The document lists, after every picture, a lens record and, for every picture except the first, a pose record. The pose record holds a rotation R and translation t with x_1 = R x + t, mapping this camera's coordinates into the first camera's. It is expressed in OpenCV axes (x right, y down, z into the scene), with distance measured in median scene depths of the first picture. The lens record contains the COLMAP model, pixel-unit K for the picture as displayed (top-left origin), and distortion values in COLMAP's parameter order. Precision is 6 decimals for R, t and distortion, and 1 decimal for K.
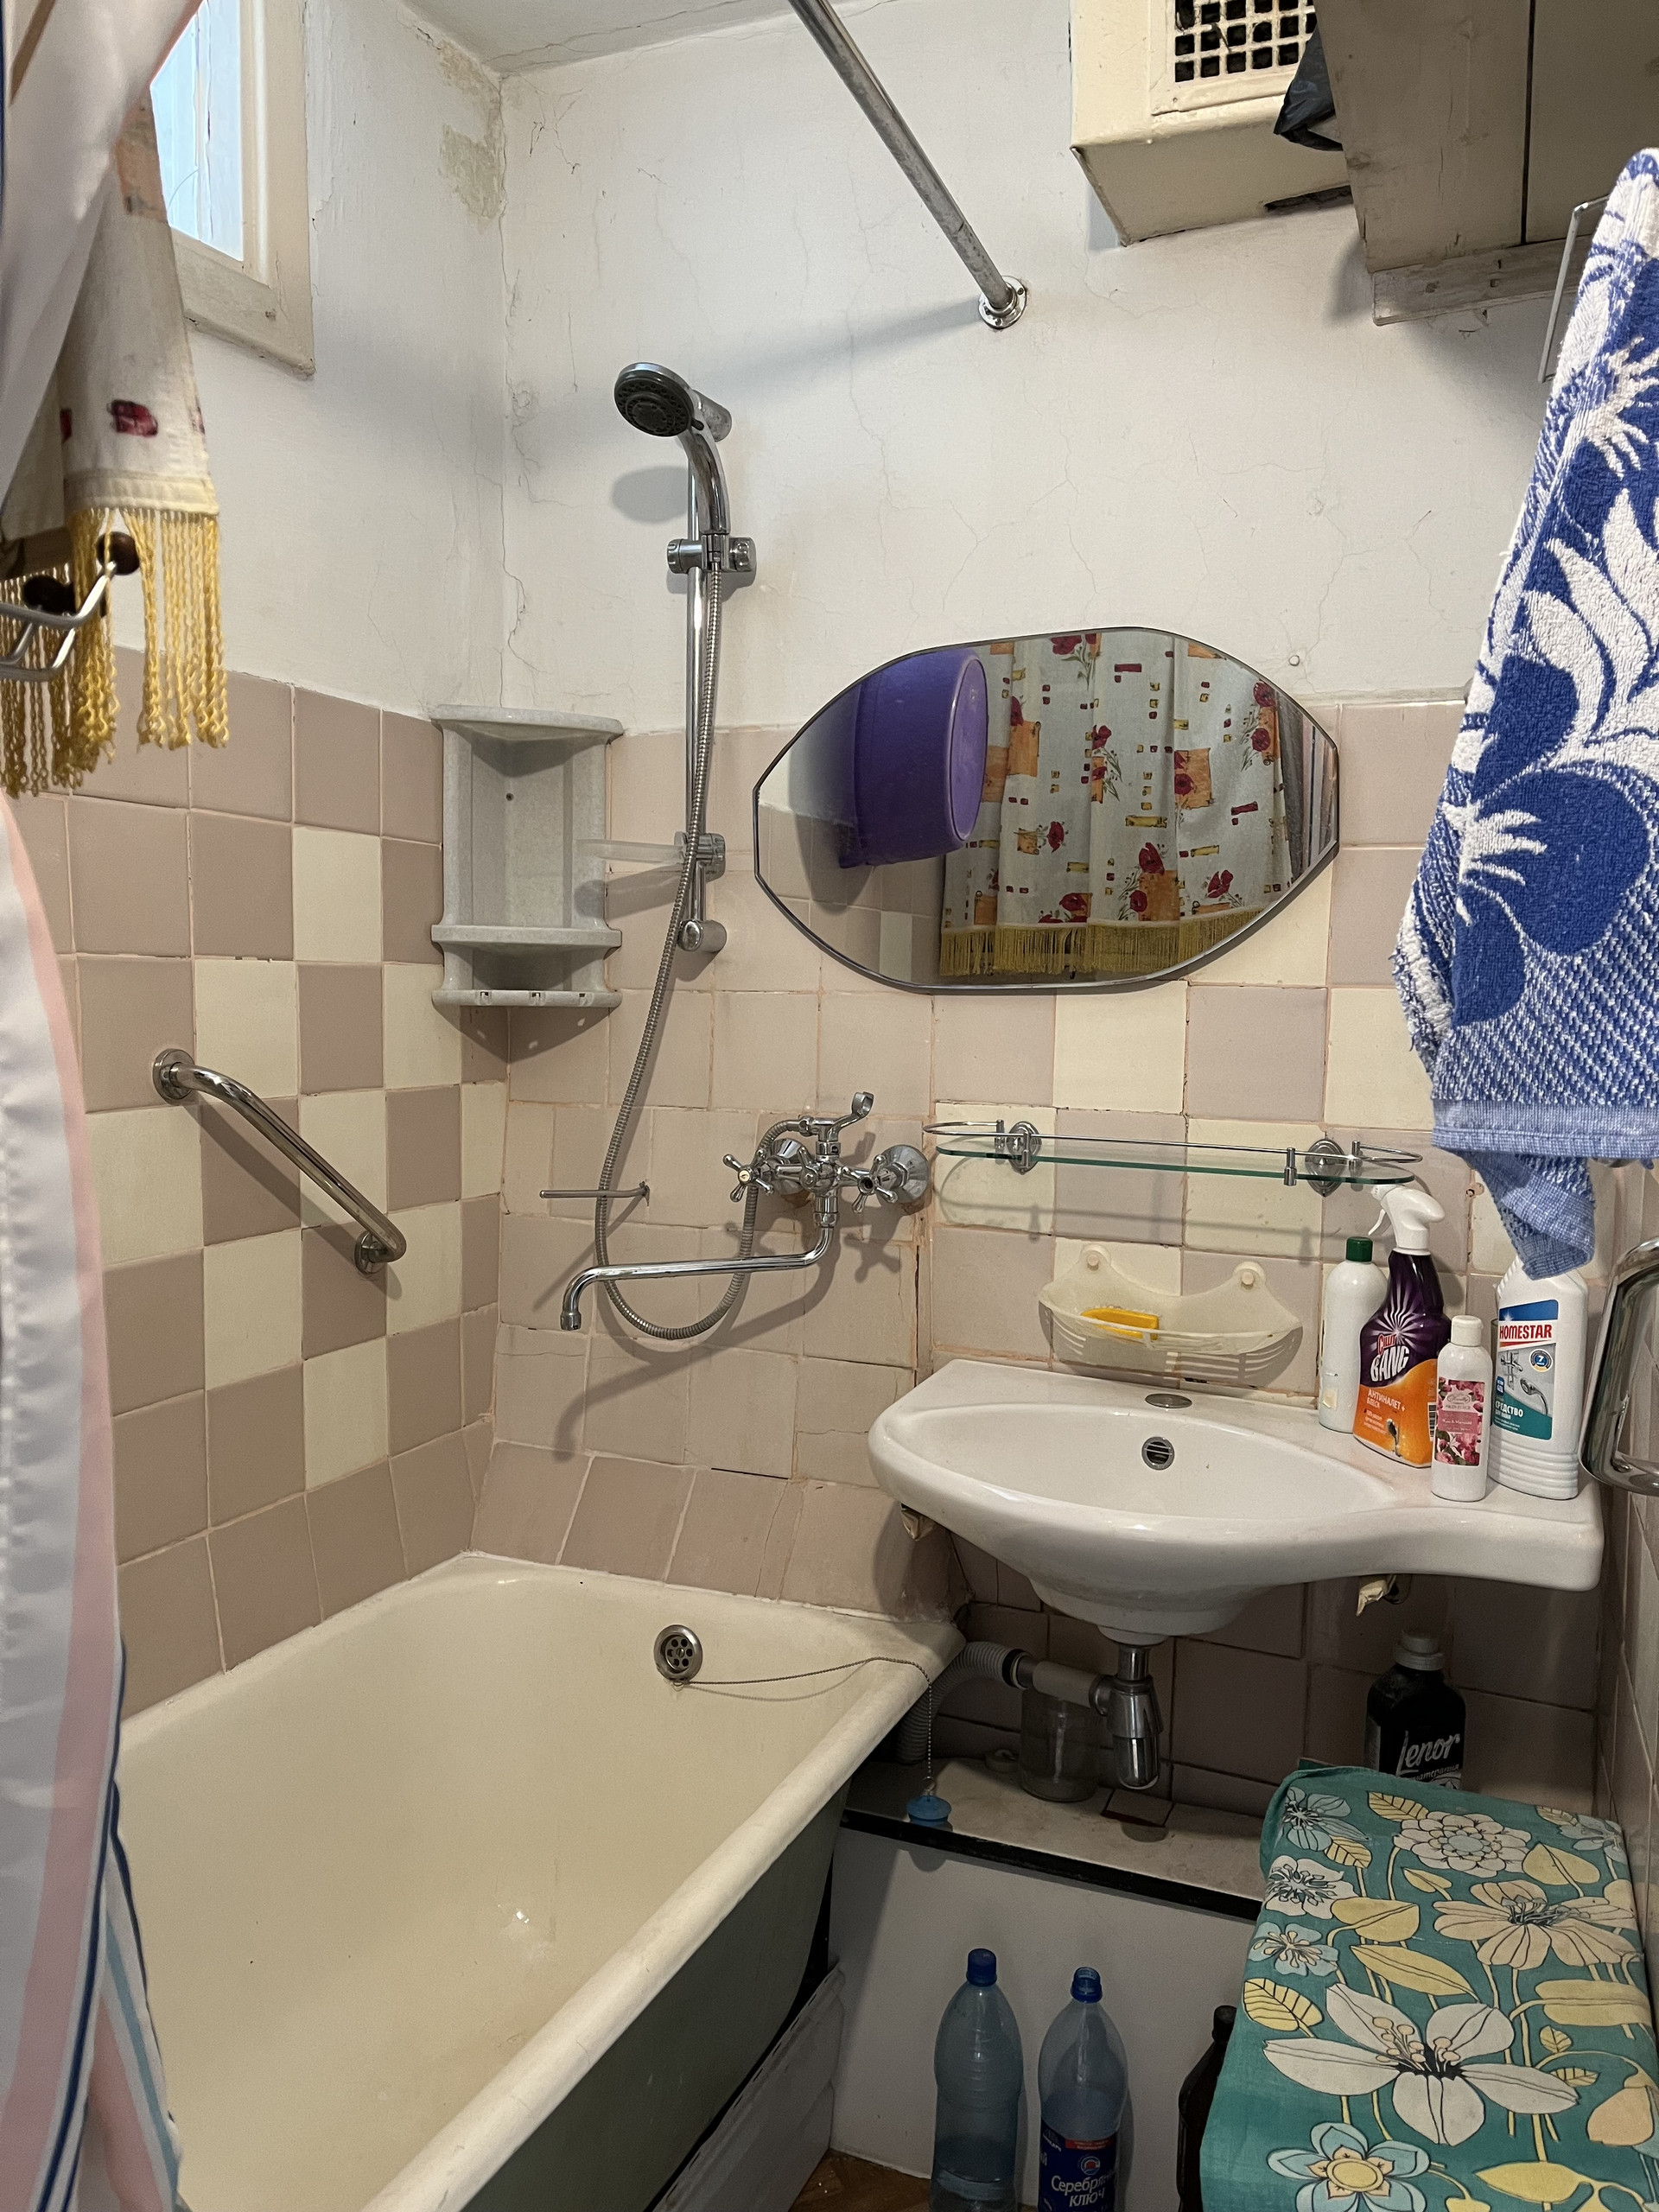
lens RADIAL K [[1688.1, 0, 770.6], [0, 1688.1, 1268.8], [0, 0, 1]] dist [0.067274, -0.103619]
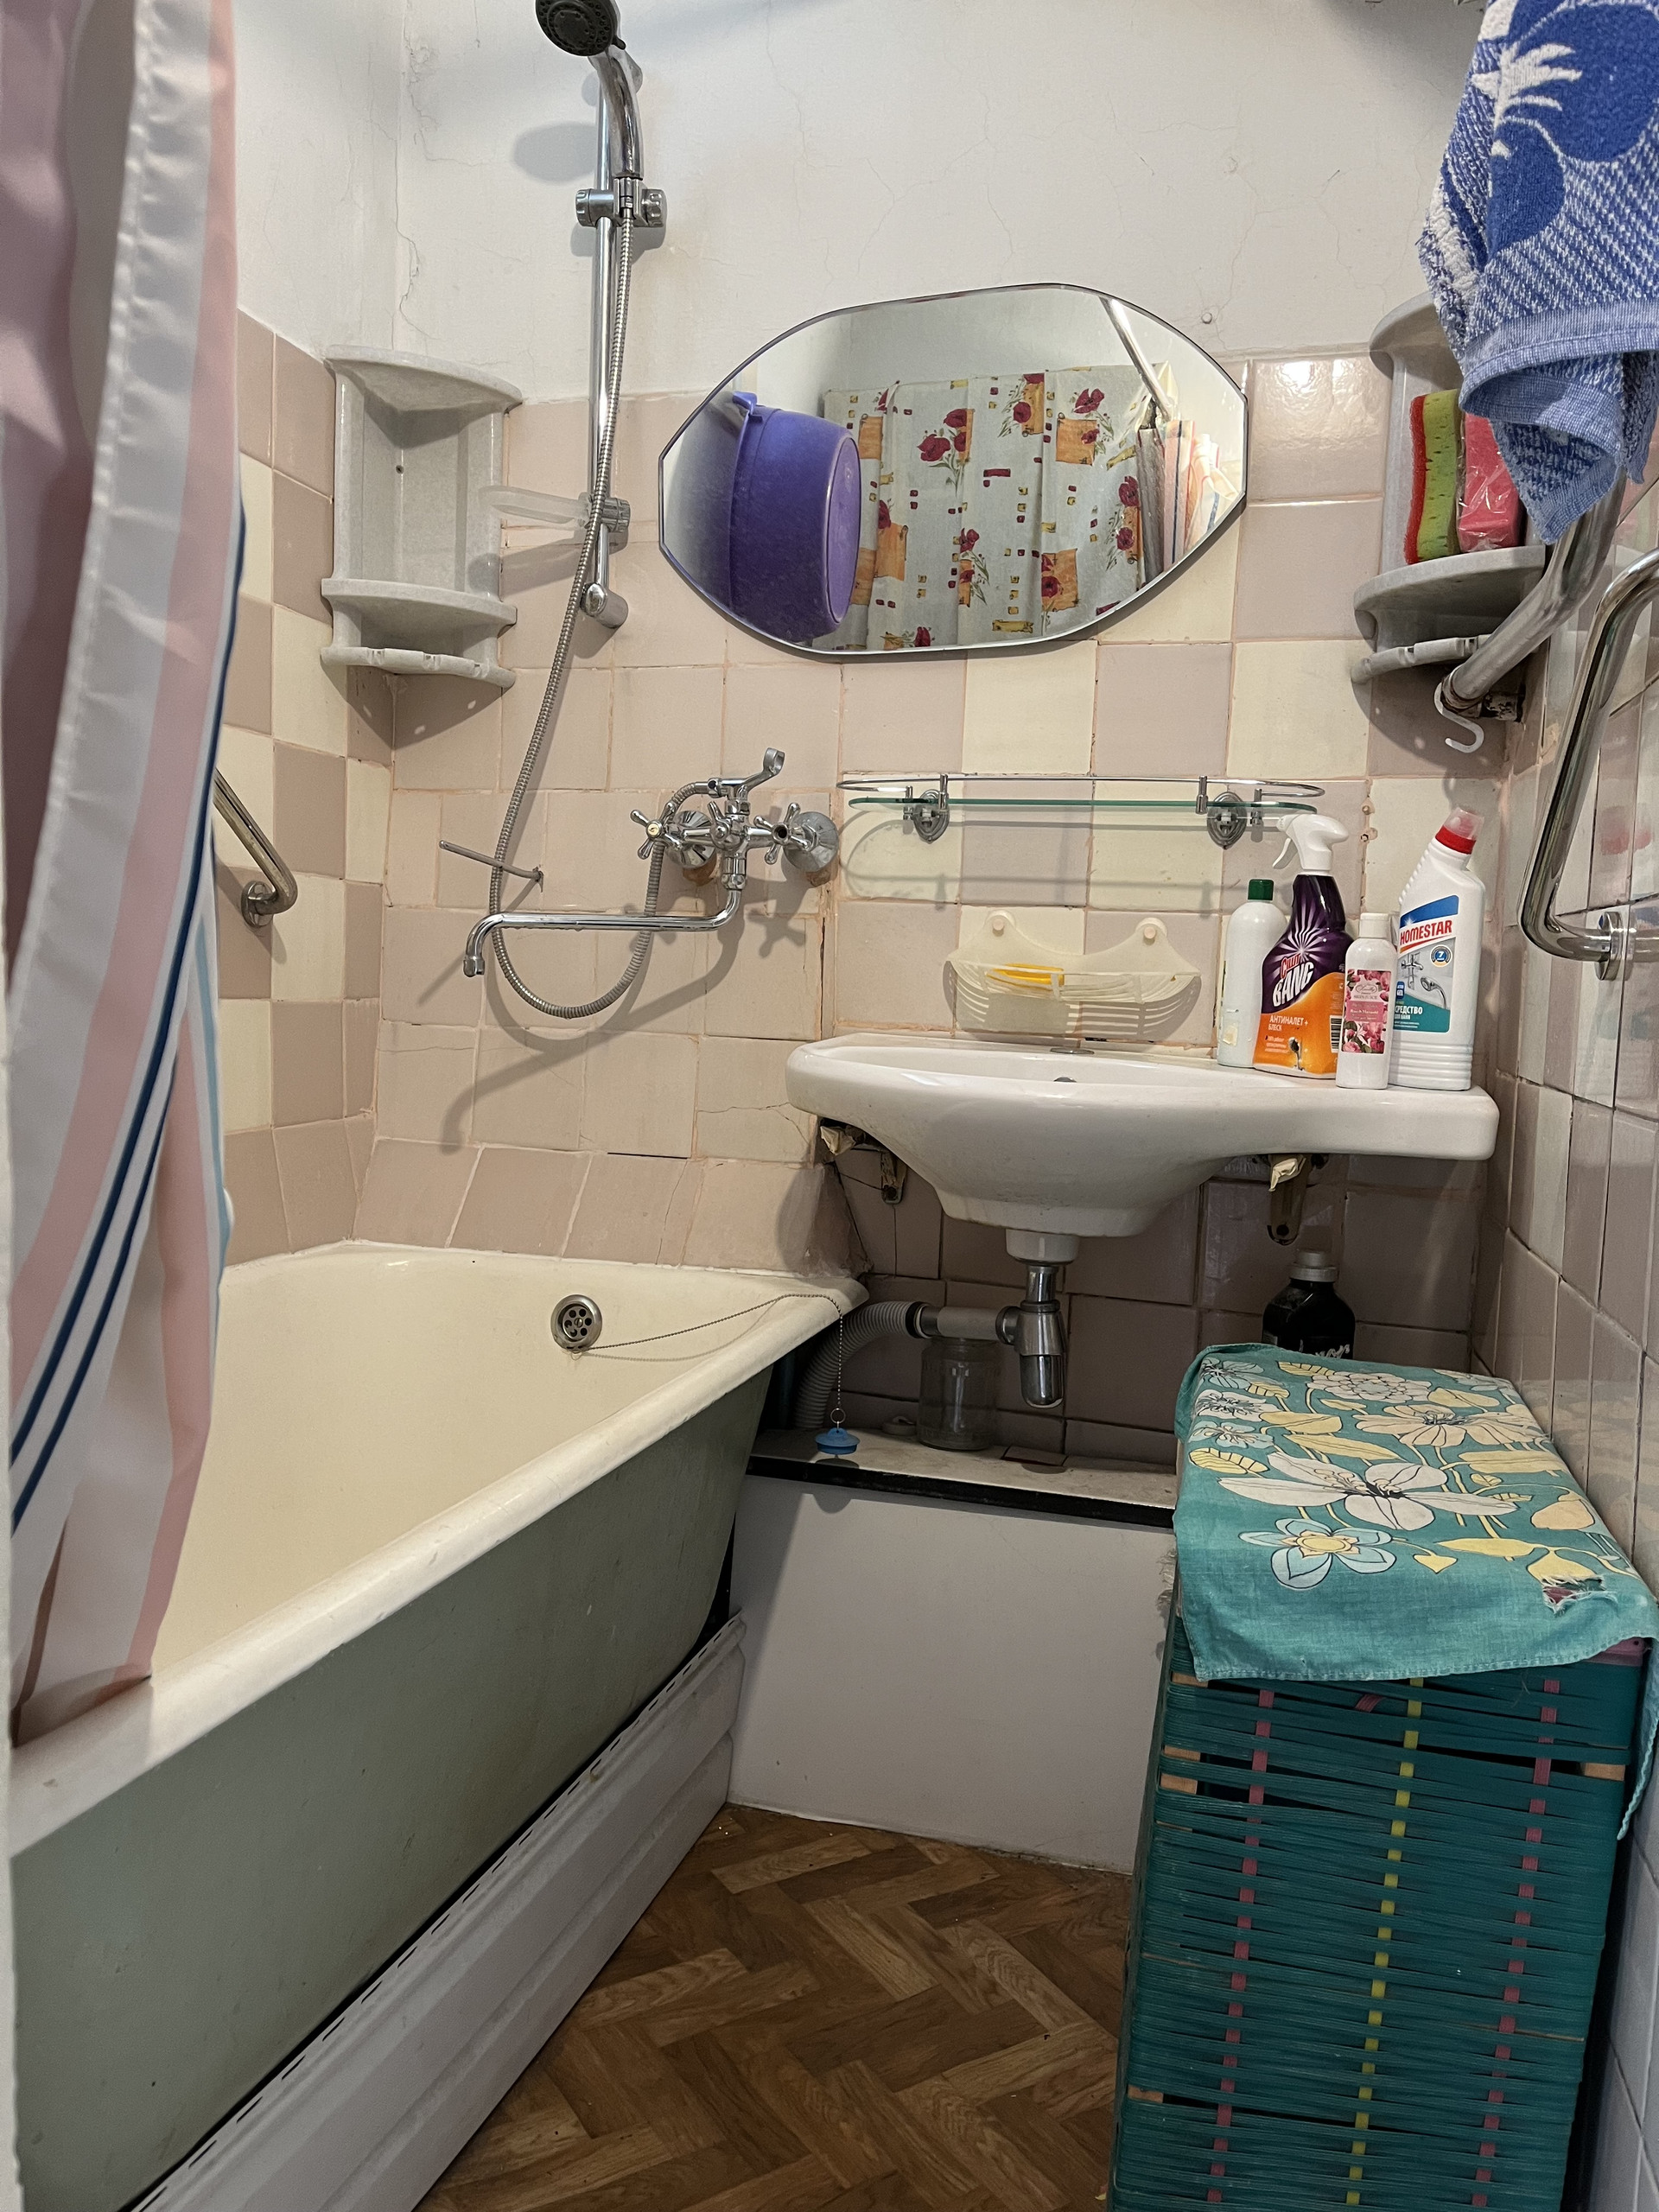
lens RADIAL K [[1688.1, 0, 816.9], [0, 1688.1, 1153.1], [0, 0, 1]] dist [0.067274, -0.103619]
pose [[0.992518, 0.012424, 0.121466, -0.038528], [-0.013486, 0.999878, 0.007924, 0.125101], [-0.121353, -0.009503, 0.992564, 0.007237]]
